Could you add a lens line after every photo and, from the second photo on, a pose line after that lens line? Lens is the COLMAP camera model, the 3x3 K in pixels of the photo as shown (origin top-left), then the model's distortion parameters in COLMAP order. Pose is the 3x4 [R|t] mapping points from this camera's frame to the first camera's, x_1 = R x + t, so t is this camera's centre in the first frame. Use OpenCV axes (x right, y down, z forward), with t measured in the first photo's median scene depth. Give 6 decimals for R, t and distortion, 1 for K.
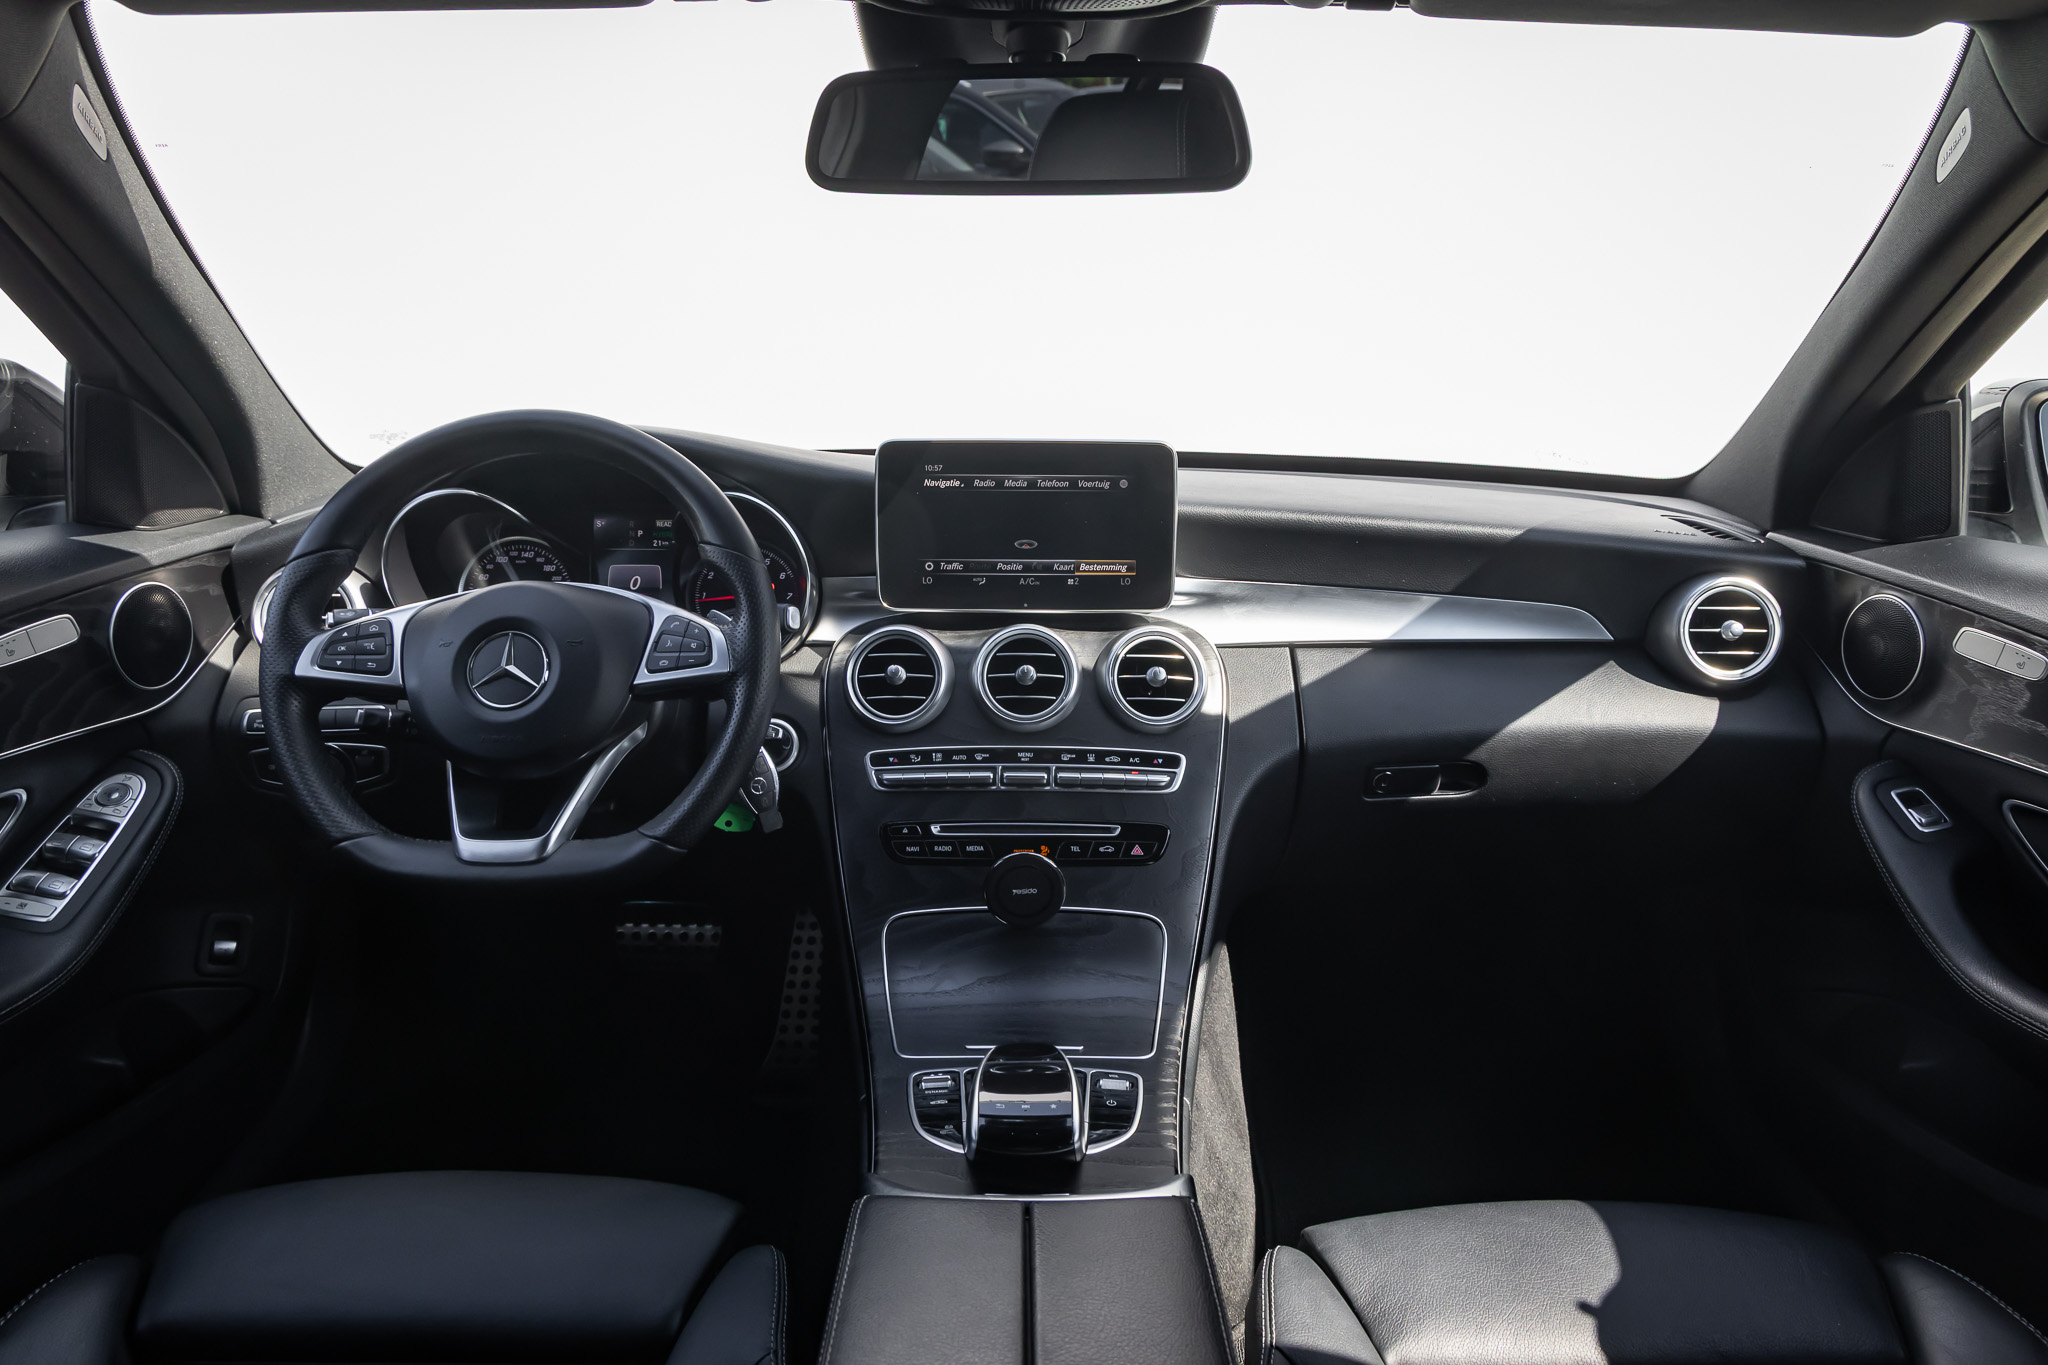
lens RADIAL K [[1376.5, 0, 1039.5], [0, 1376.5, 679.1], [0, 0, 1]] dist [-0.006921, 0.000745]
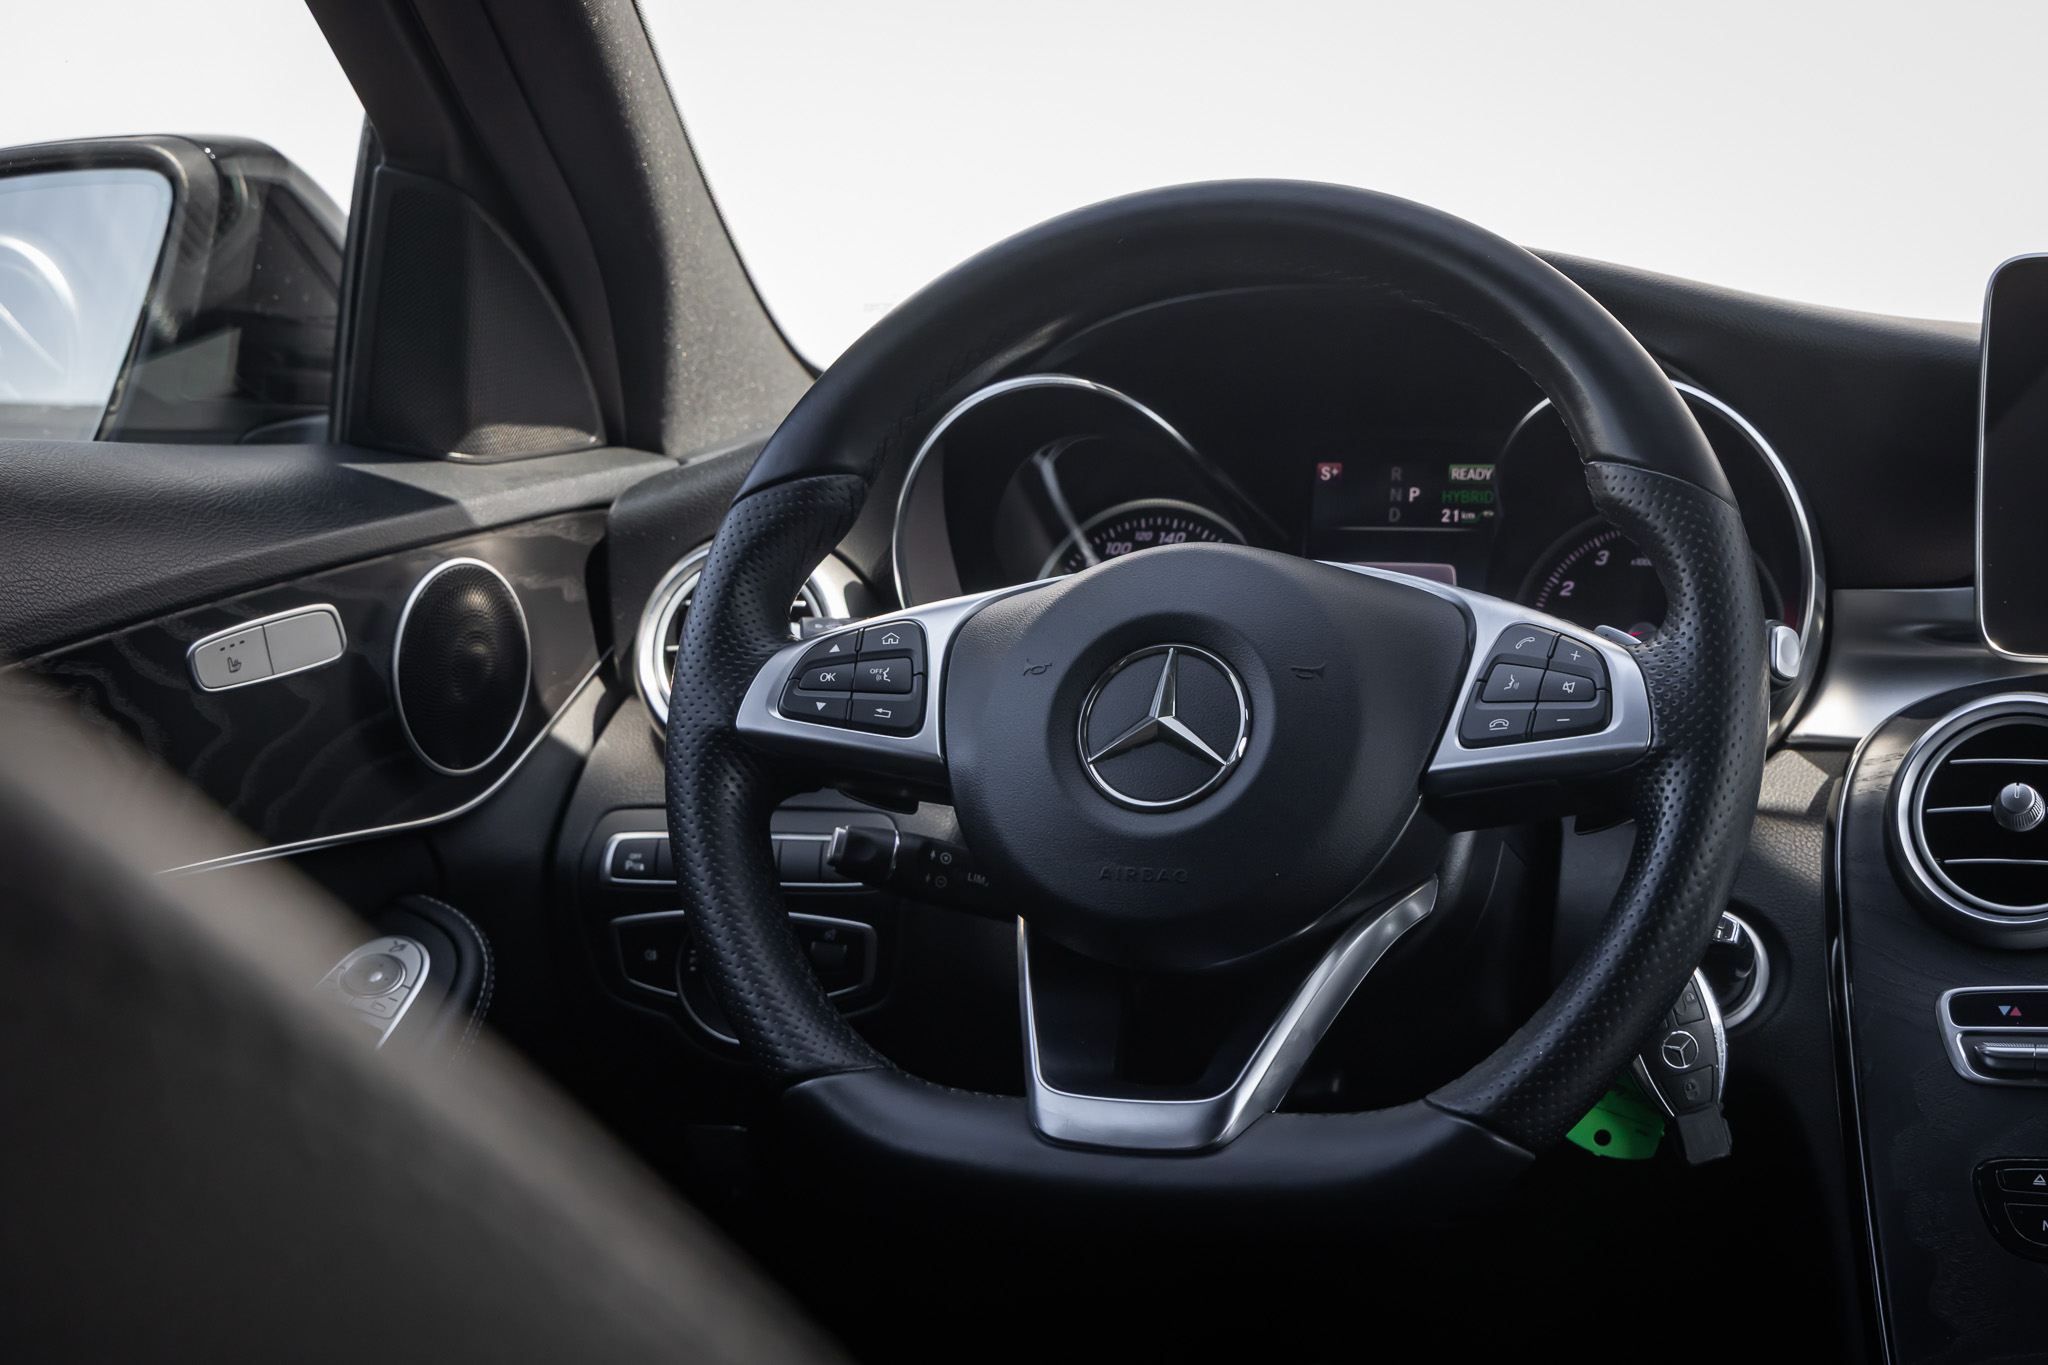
lens RADIAL K [[3139.6, 0, 1029.4], [0, 3139.6, 679.9], [0, 0, 1]] dist [-0.013196, 0.000000]
pose [[0.936791, 0.023584, -0.349094, -0.055419], [-0.062150, 0.993076, -0.099689, 0.071789], [0.344326, 0.115084, 0.931770, 0.011587]]
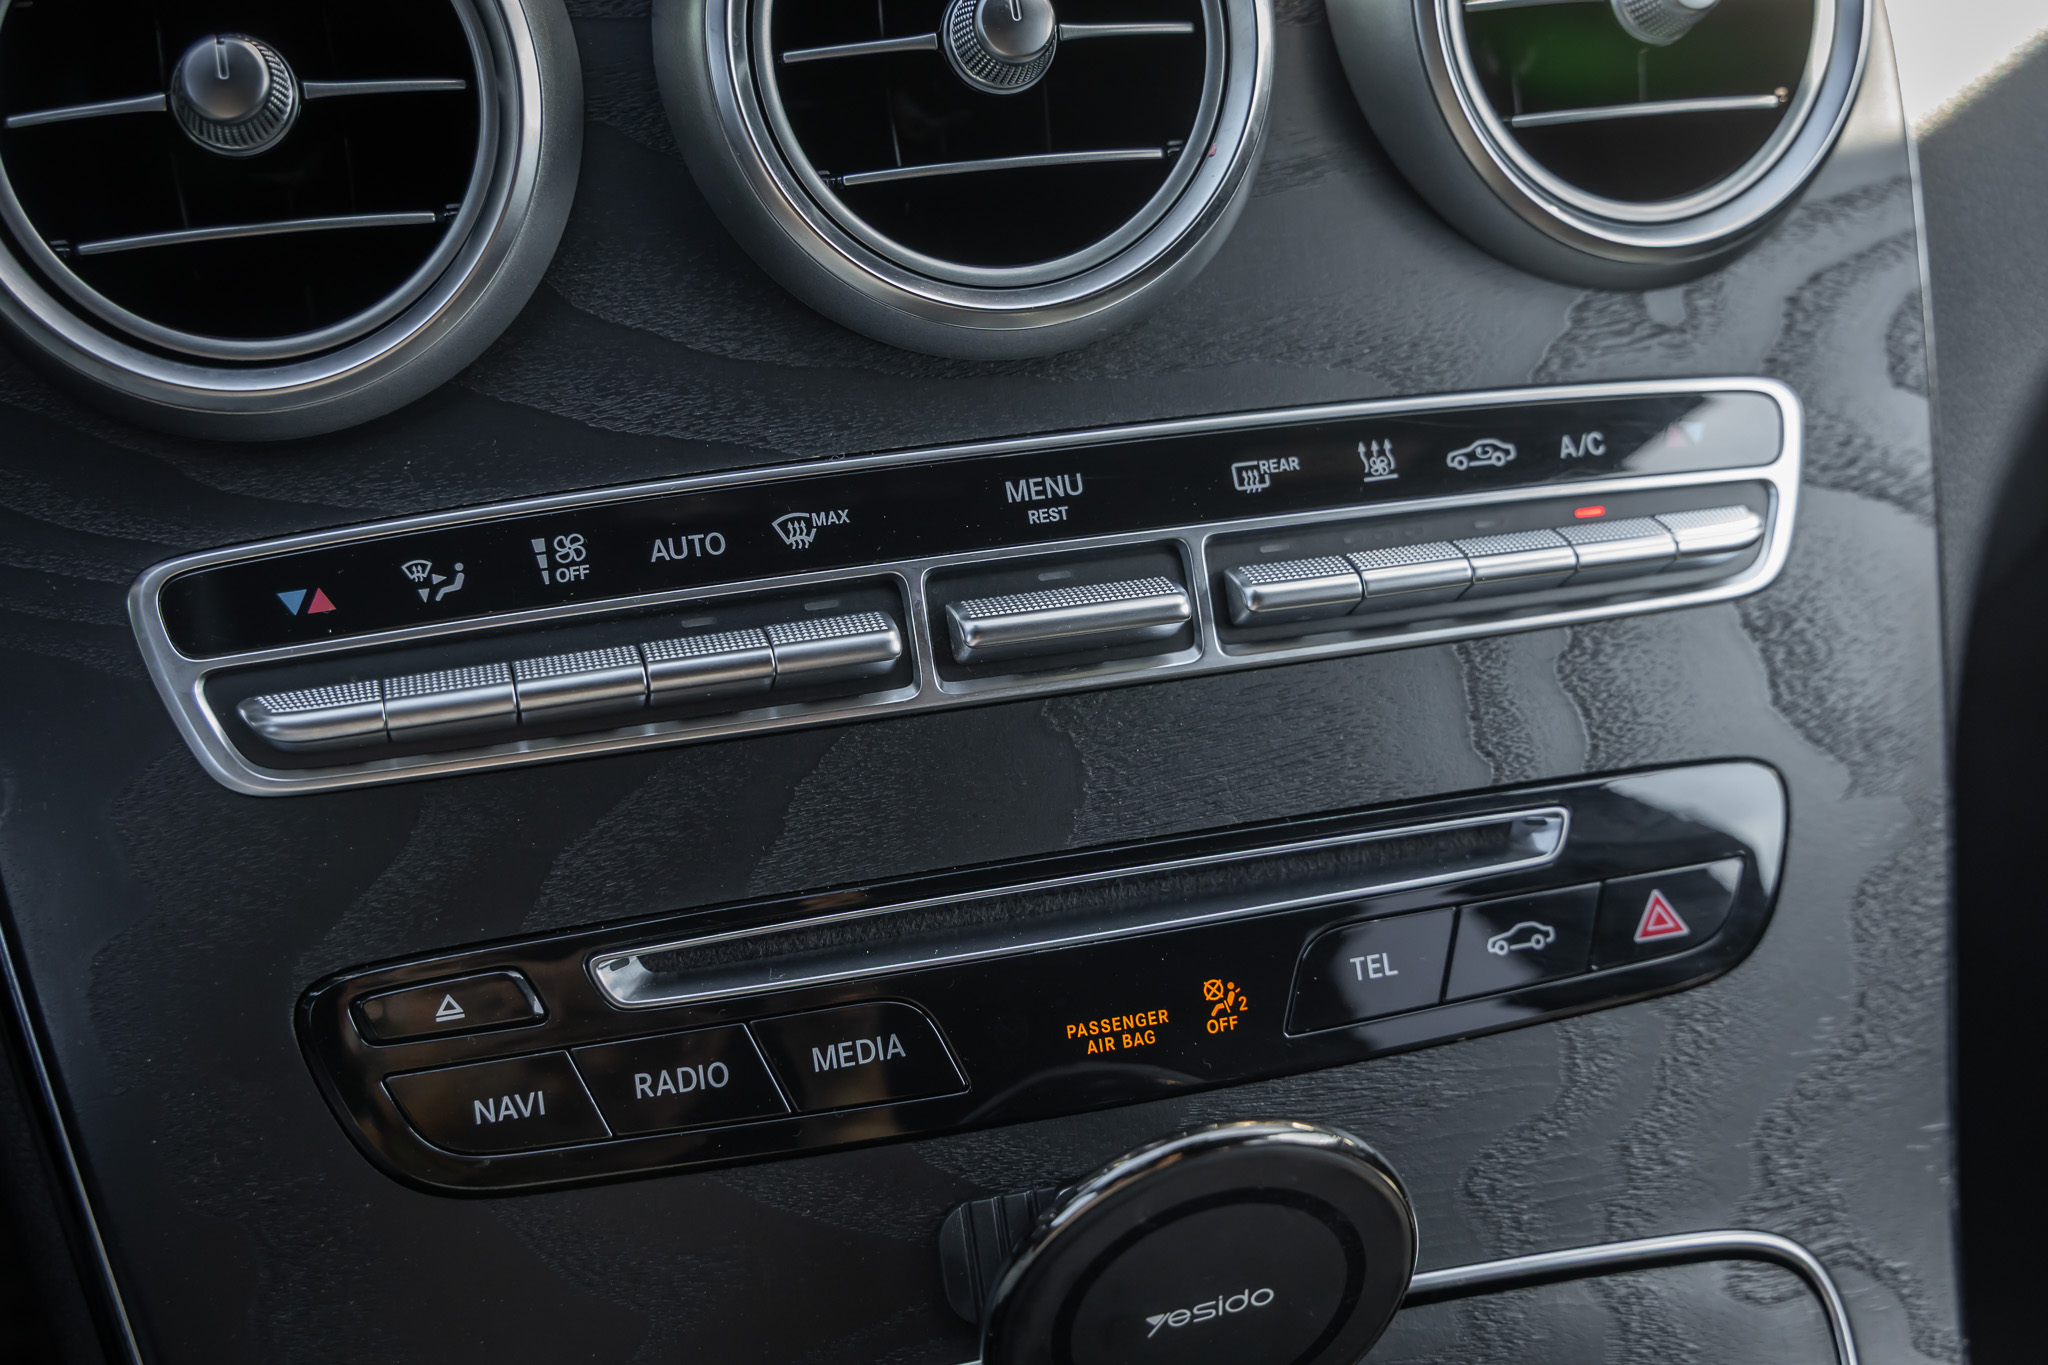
lens RADIAL K [[2543.3, 0, 1027.4], [0, 2543.3, 674.4], [0, 0, 1]] dist [0.026229, 0.000000]
pose [[0.969596, -0.130247, 0.207169, -0.085155], [0.059238, 0.946335, 0.317713, -0.029356], [-0.237433, -0.295781, 0.925278, 0.672470]]
